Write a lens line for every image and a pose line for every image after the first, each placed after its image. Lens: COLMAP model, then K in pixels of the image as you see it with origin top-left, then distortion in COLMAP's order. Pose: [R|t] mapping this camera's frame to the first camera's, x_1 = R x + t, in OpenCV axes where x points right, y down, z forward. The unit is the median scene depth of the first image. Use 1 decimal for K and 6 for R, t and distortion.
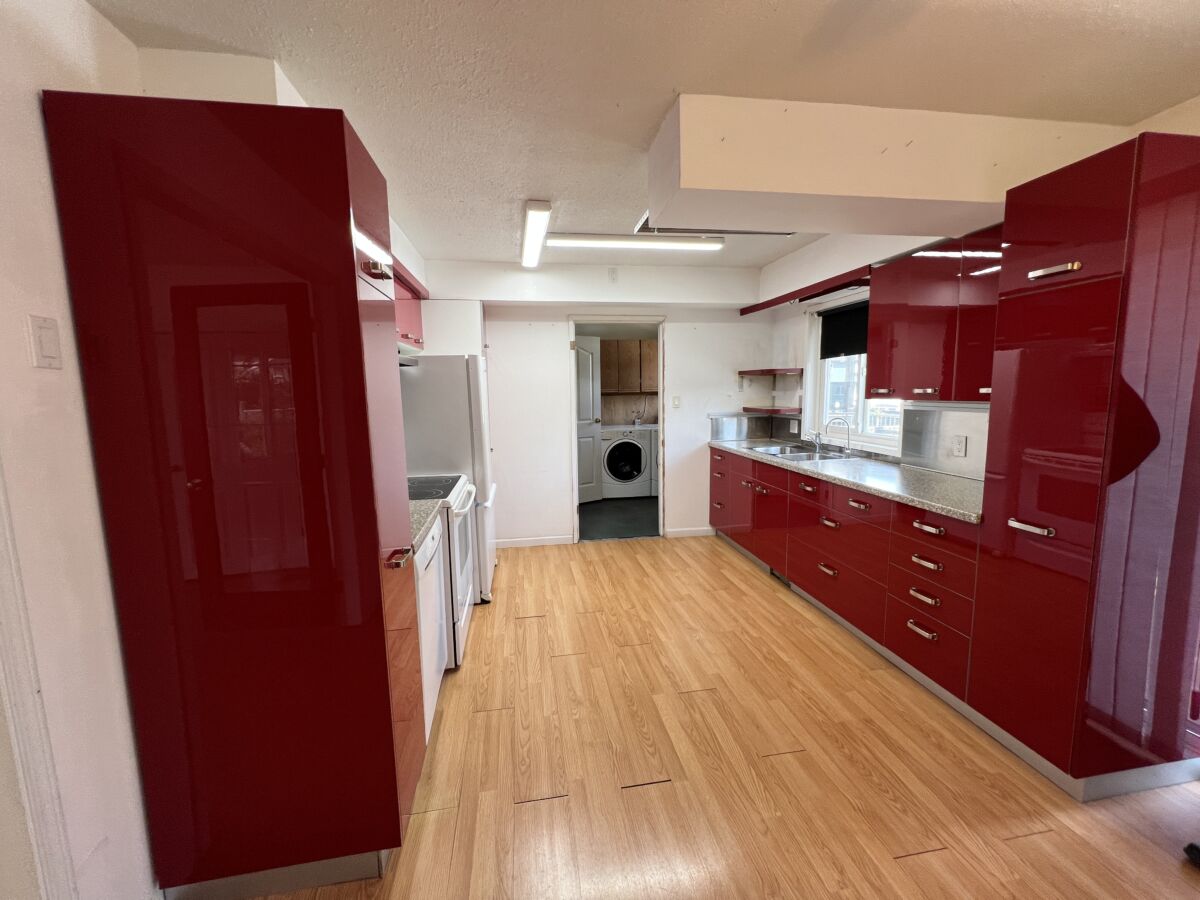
lens RADIAL K [[479.5, 0, 596.8], [0, 479.5, 448.8], [0, 0, 1]] dist [-0.001307, -0.000051]
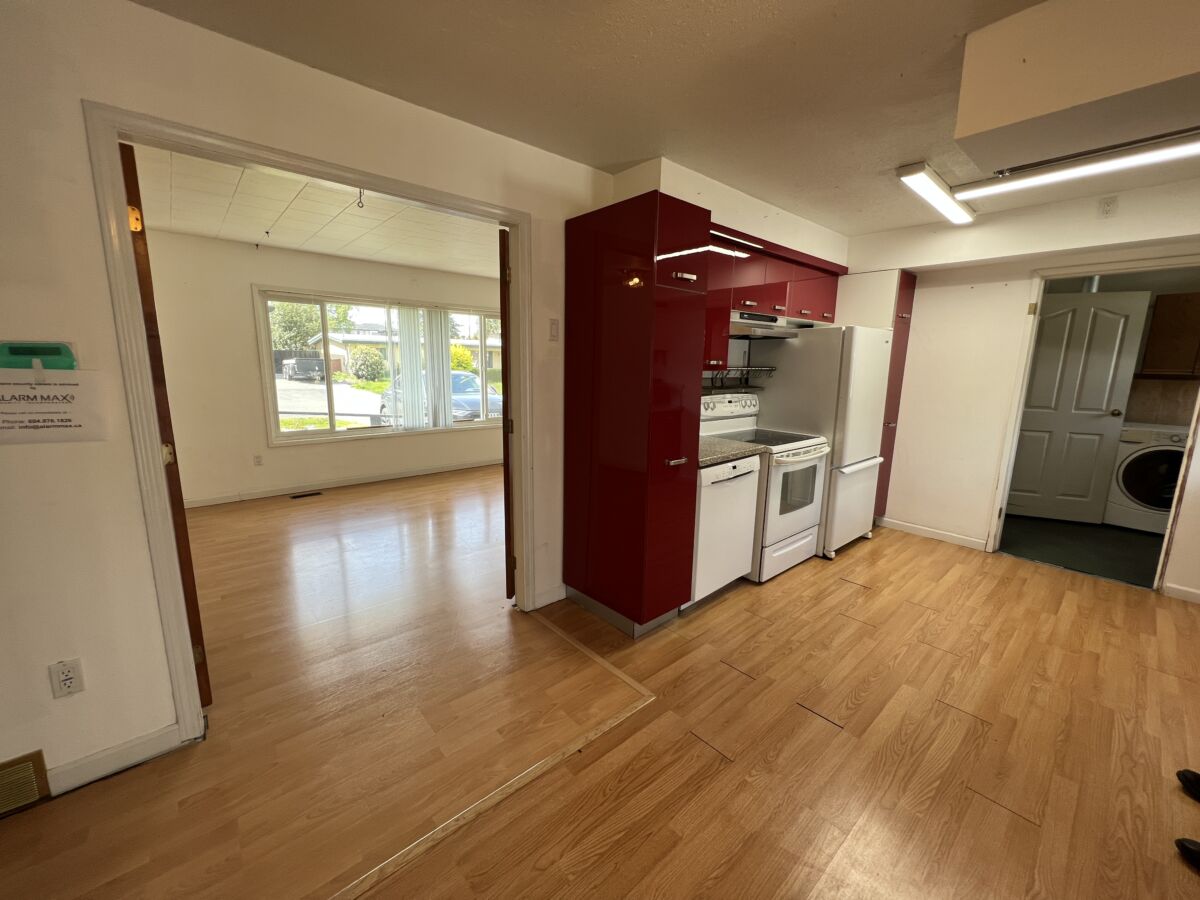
lens RADIAL K [[479.5, 0, 596.8], [0, 479.5, 448.8], [0, 0, 1]] dist [-0.001307, -0.000051]
pose [[0.528954, 0.174160, -0.830587, 0.293516], [-0.132103, 0.983683, 0.122133, 0.011949], [0.838305, 0.045120, 0.543331, -0.027731]]
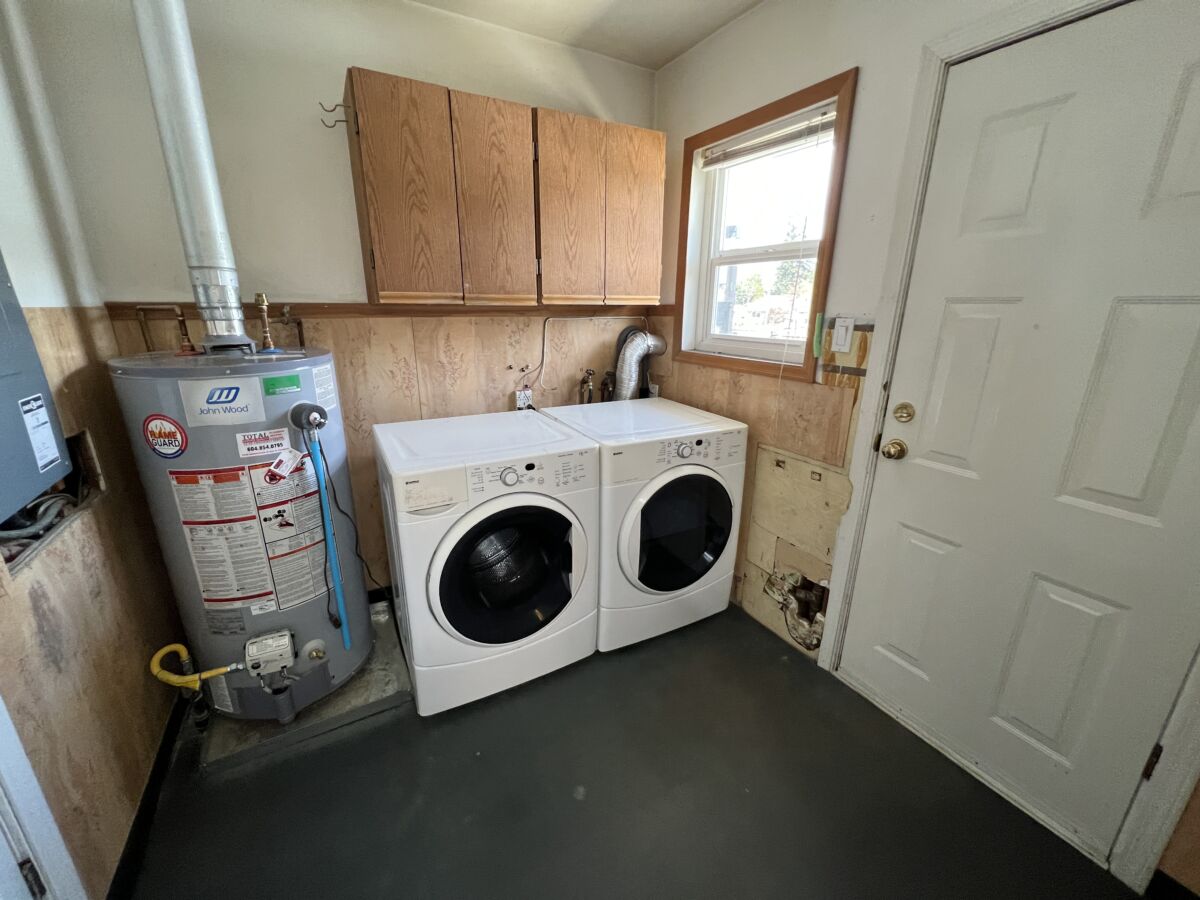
lens RADIAL K [[479.5, 0, 596.8], [0, 479.5, 448.8], [0, 0, 1]] dist [-0.001307, -0.000051]
pose [[0.935947, -0.076001, 0.343841, 0.026554], [0.018214, 0.985573, 0.168267, -0.137484], [-0.351669, -0.151226, 0.923829, 1.198620]]
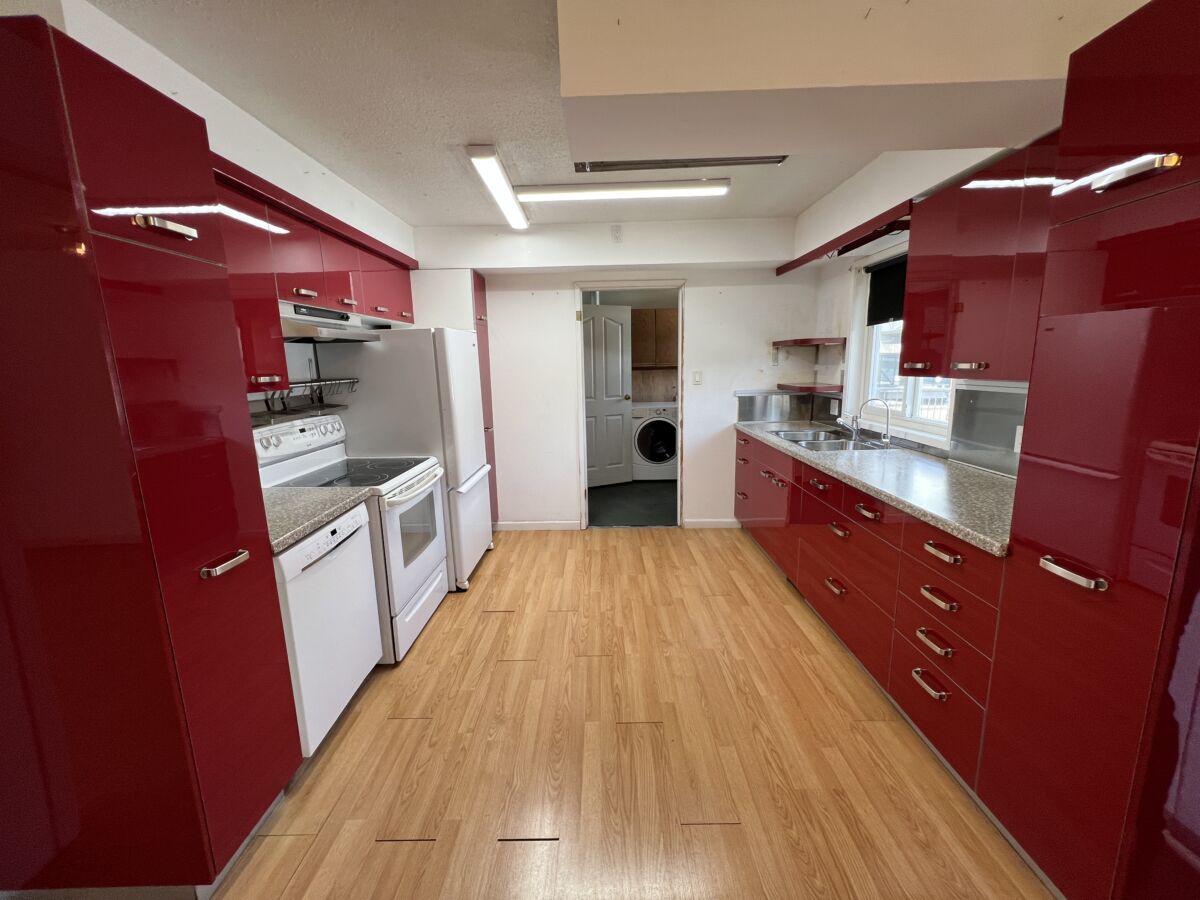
lens RADIAL K [[479.5, 0, 596.8], [0, 479.5, 448.8], [0, 0, 1]] dist [-0.001307, -0.000051]
pose [[0.985248, 0.024765, -0.169332, 0.158287], [-0.015310, 0.998262, 0.056914, -0.016589], [0.170447, -0.053482, 0.983914, 0.103873]]
